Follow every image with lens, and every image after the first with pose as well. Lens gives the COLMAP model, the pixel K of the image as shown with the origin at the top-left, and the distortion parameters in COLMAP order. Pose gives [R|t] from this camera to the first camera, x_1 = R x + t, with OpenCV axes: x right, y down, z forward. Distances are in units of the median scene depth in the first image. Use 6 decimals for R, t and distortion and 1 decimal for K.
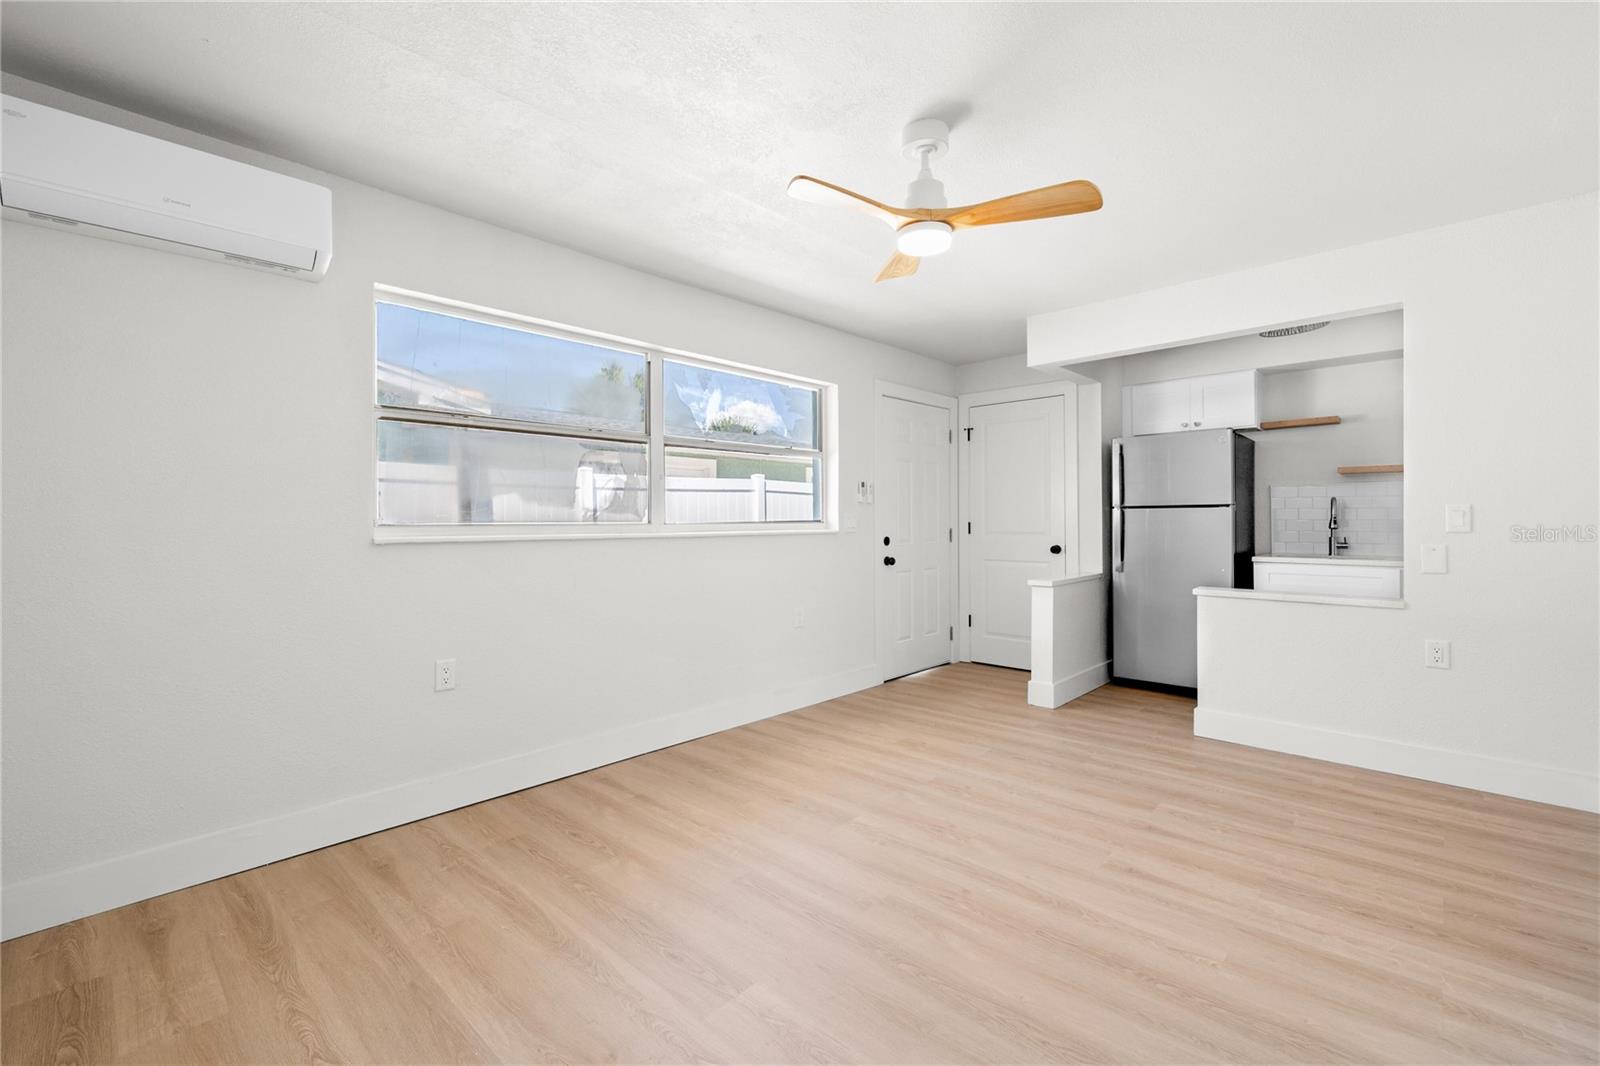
lens RADIAL K [[690.0, 0, 807.7], [0, 690.0, 514.2], [0, 0, 1]] dist [0.000620, 0.000011]
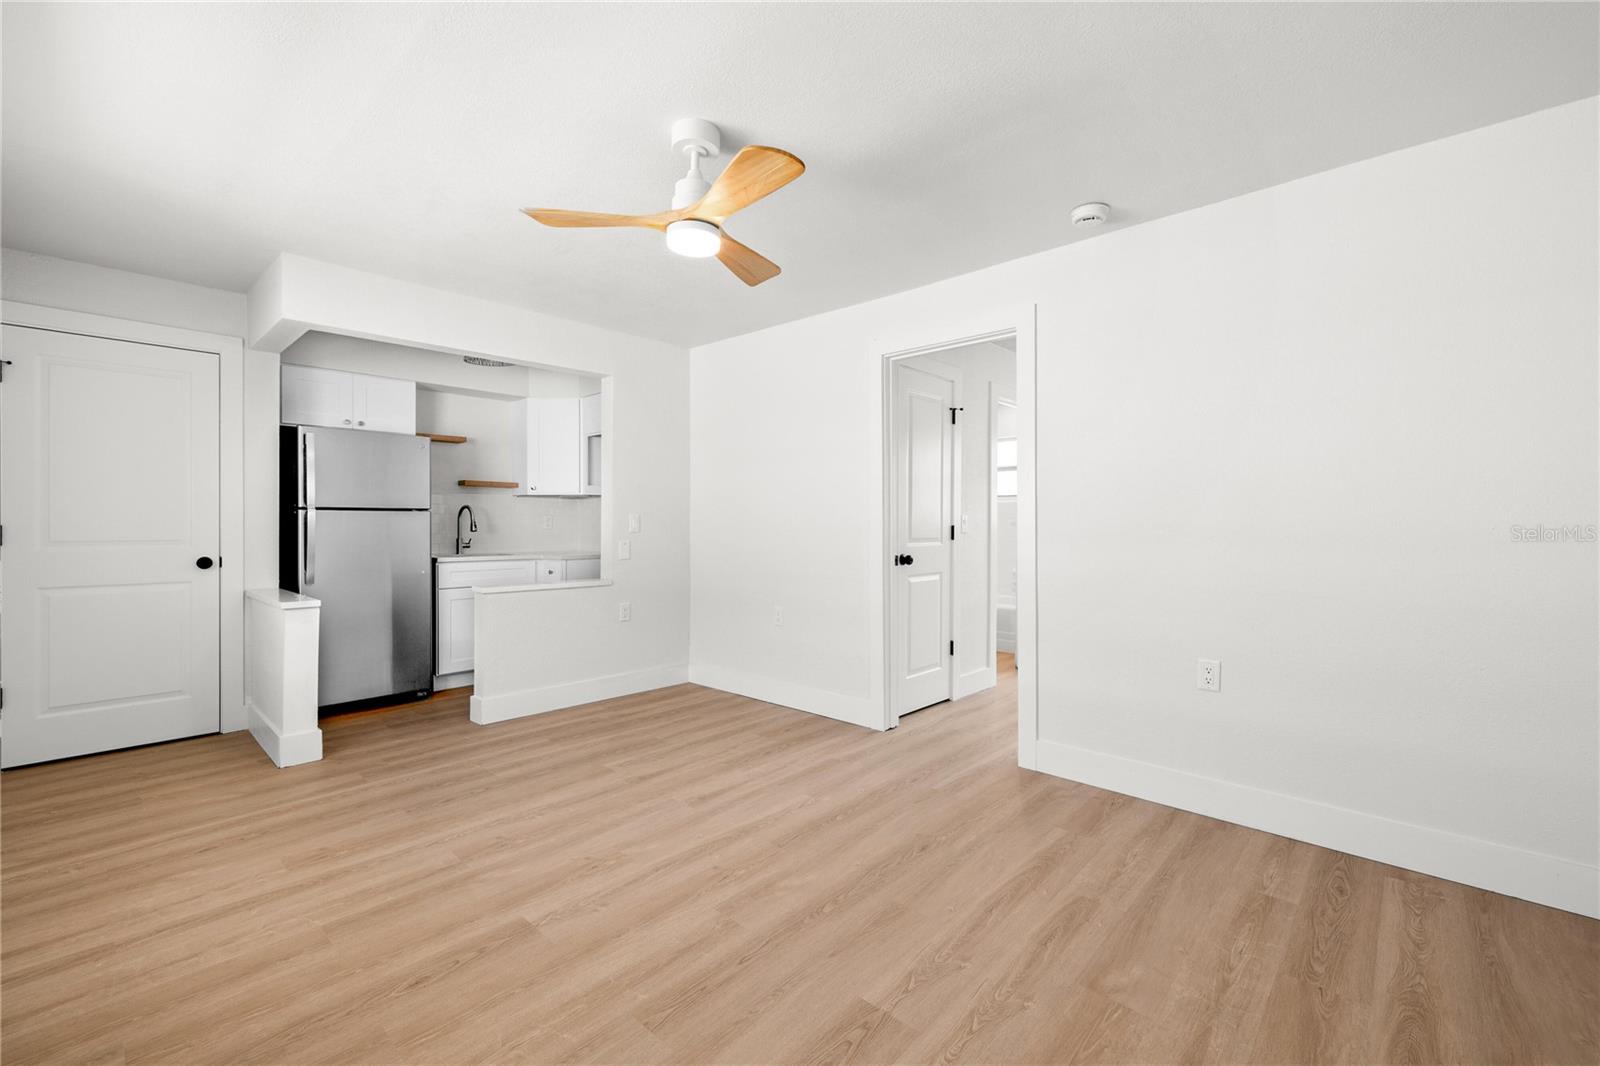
lens RADIAL K [[664.2, 0, 800.0], [0, 664.2, 533.0], [0, 0, 1]] dist [0.000715, -0.000387]
pose [[-0.001567, -0.006594, 0.999977, -0.561790], [-0.009495, 0.999933, 0.006579, 0.014565], [-0.999954, -0.009484, -0.001629, 0.620668]]
